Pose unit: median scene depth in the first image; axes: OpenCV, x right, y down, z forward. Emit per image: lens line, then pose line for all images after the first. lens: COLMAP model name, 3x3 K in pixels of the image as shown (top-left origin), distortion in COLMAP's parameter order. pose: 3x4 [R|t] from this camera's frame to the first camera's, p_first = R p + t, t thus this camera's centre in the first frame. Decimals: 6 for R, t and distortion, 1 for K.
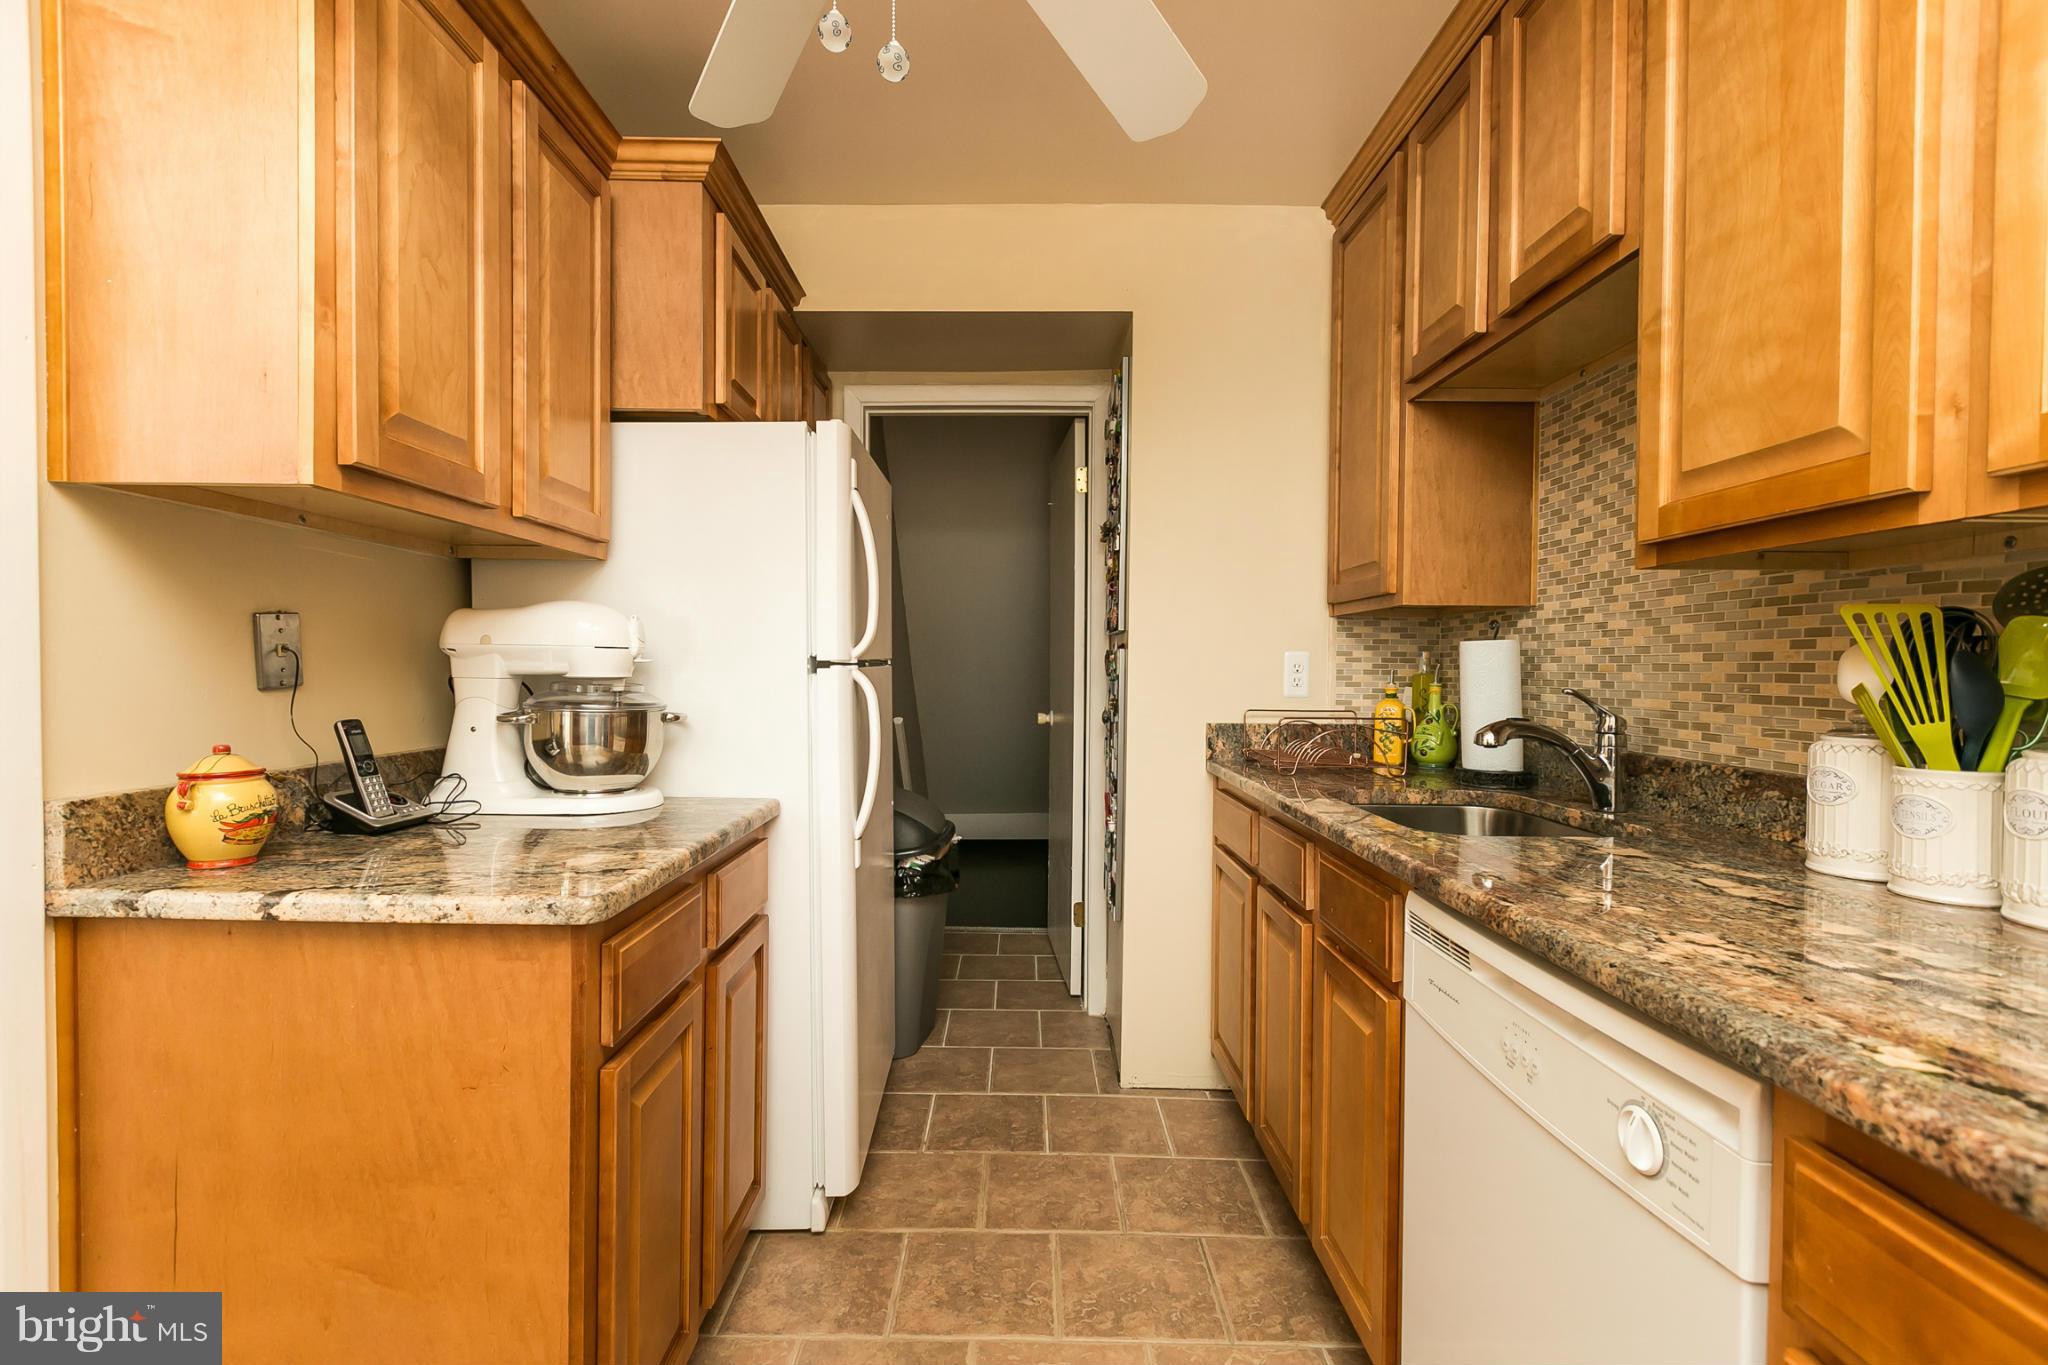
lens RADIAL K [[919.8, 0, 1014.2], [0, 919.8, 679.6], [0, 0, 1]] dist [0.005262, -0.001523]
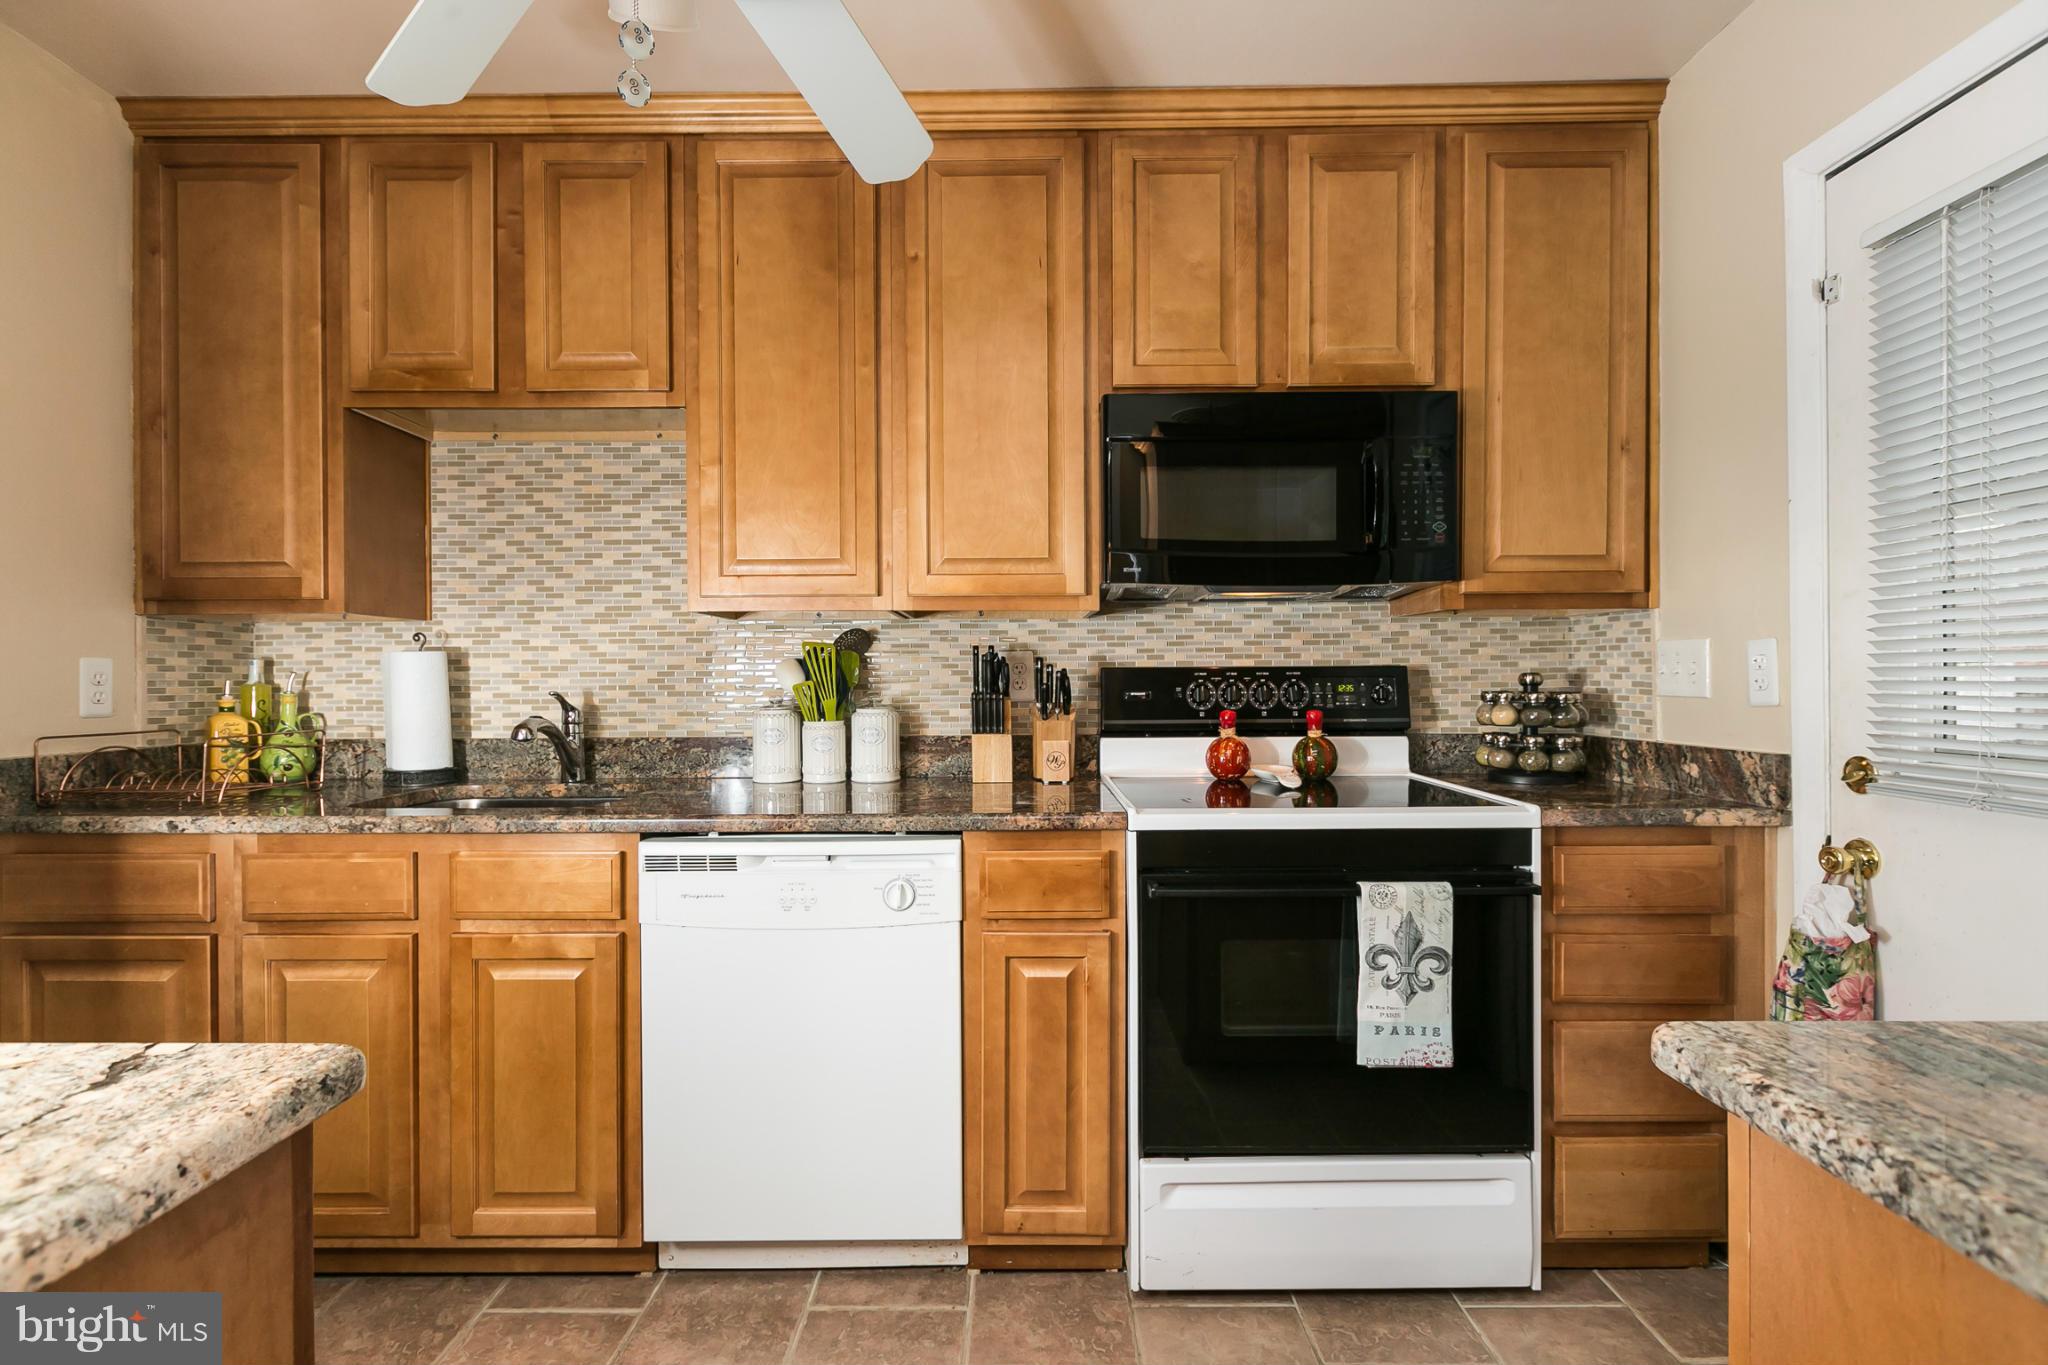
lens RADIAL K [[919.8, 0, 1014.2], [0, 919.8, 679.6], [0, 0, 1]] dist [0.005262, -0.001523]
pose [[0.001914, -0.009849, 0.999950, -0.610854], [0.019955, 0.999753, 0.009809, -0.005854], [-0.999799, 0.019935, 0.002110, 0.307052]]
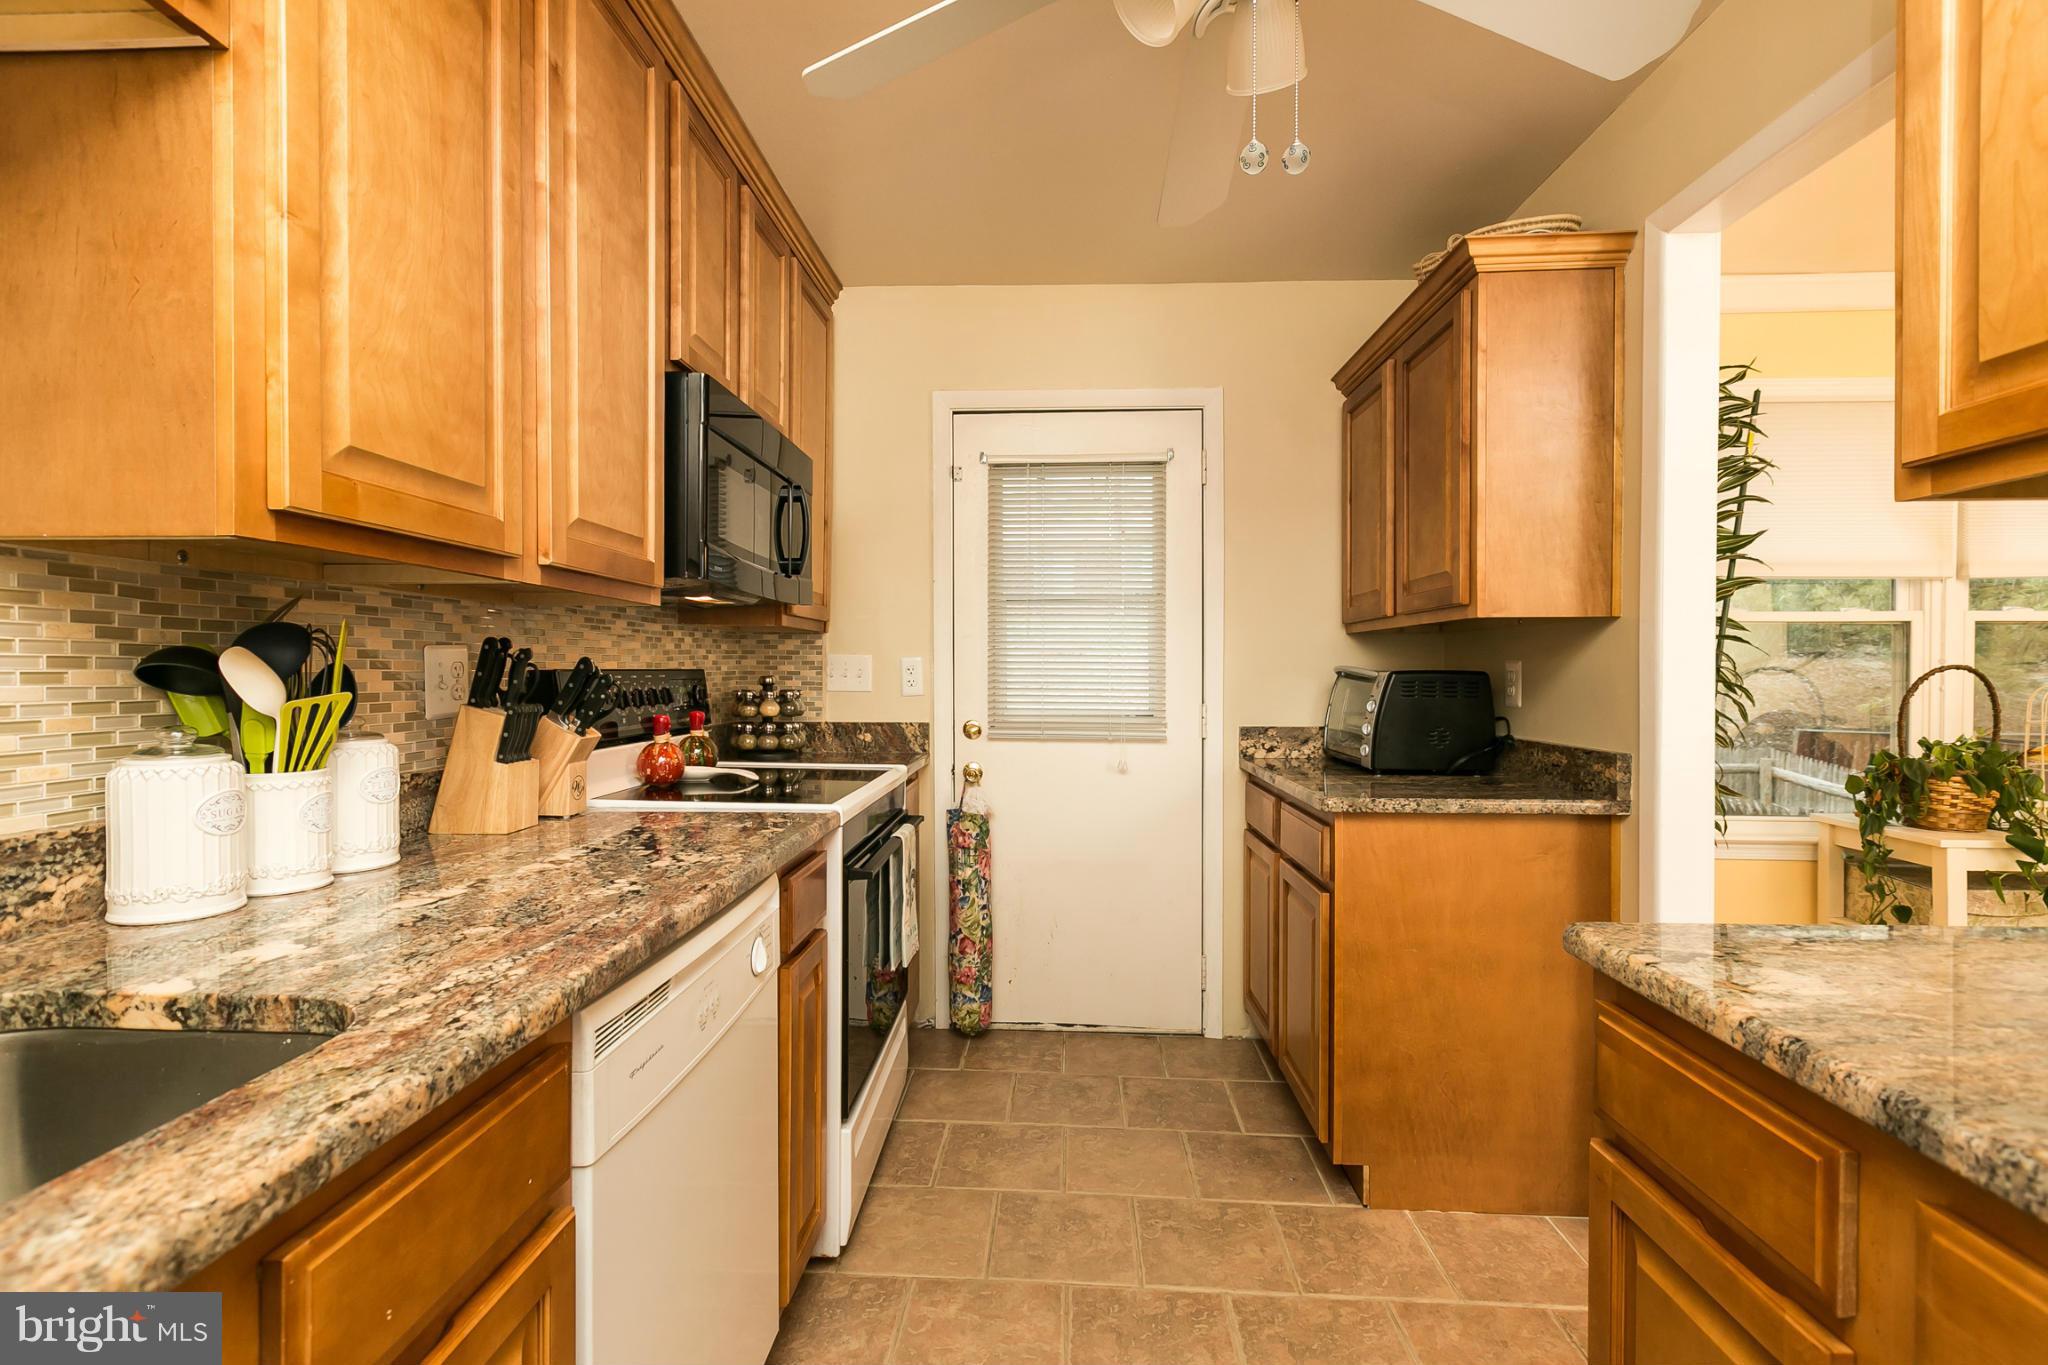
lens RADIAL K [[919.8, 0, 1014.2], [0, 919.8, 679.6], [0, 0, 1]] dist [0.005262, -0.001523]
pose [[-0.998897, -0.009776, 0.045919, 0.054652], [-0.008590, 0.999626, 0.025956, -0.025981], [-0.046156, 0.025533, -0.998608, 1.132708]]
